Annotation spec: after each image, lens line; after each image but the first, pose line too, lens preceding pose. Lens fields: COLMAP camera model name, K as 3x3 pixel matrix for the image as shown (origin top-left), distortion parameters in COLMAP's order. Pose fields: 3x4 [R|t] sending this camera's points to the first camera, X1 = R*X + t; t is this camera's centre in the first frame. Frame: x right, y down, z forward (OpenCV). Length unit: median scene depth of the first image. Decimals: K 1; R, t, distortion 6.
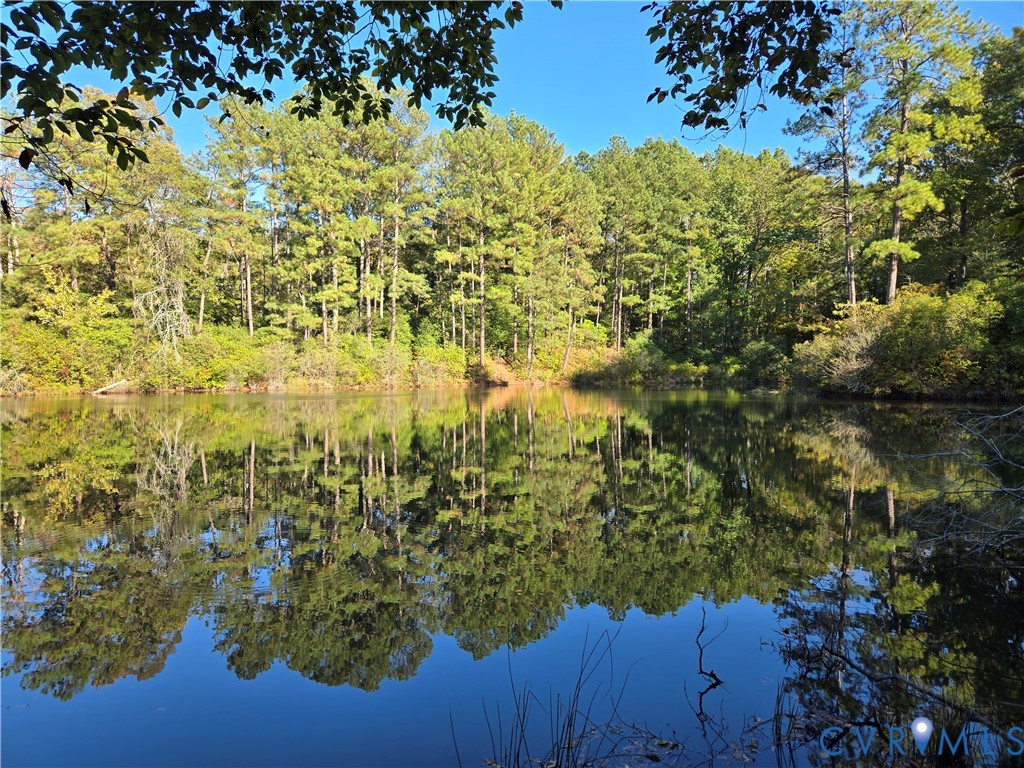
lens RADIAL K [[686.0, 0, 507.2], [0, 686.0, 385.7], [0, 0, 1]] dist [0.047349, -0.045339]
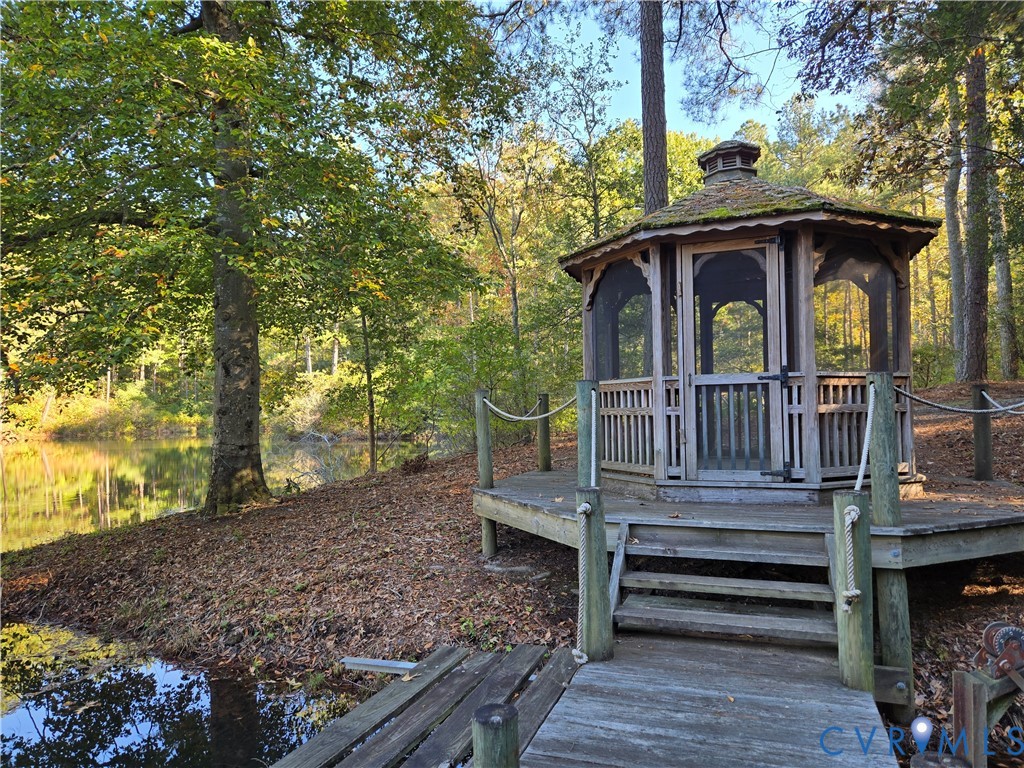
lens RADIAL K [[686.0, 0, 506.4], [0, 686.0, 388.1], [0, 0, 1]] dist [0.047349, -0.045339]
pose [[0.766209, 0.018520, 0.642324, -0.042417], [0.023556, 0.998103, -0.056877, 0.000252], [-0.642159, 0.058710, 0.764320, -0.150123]]
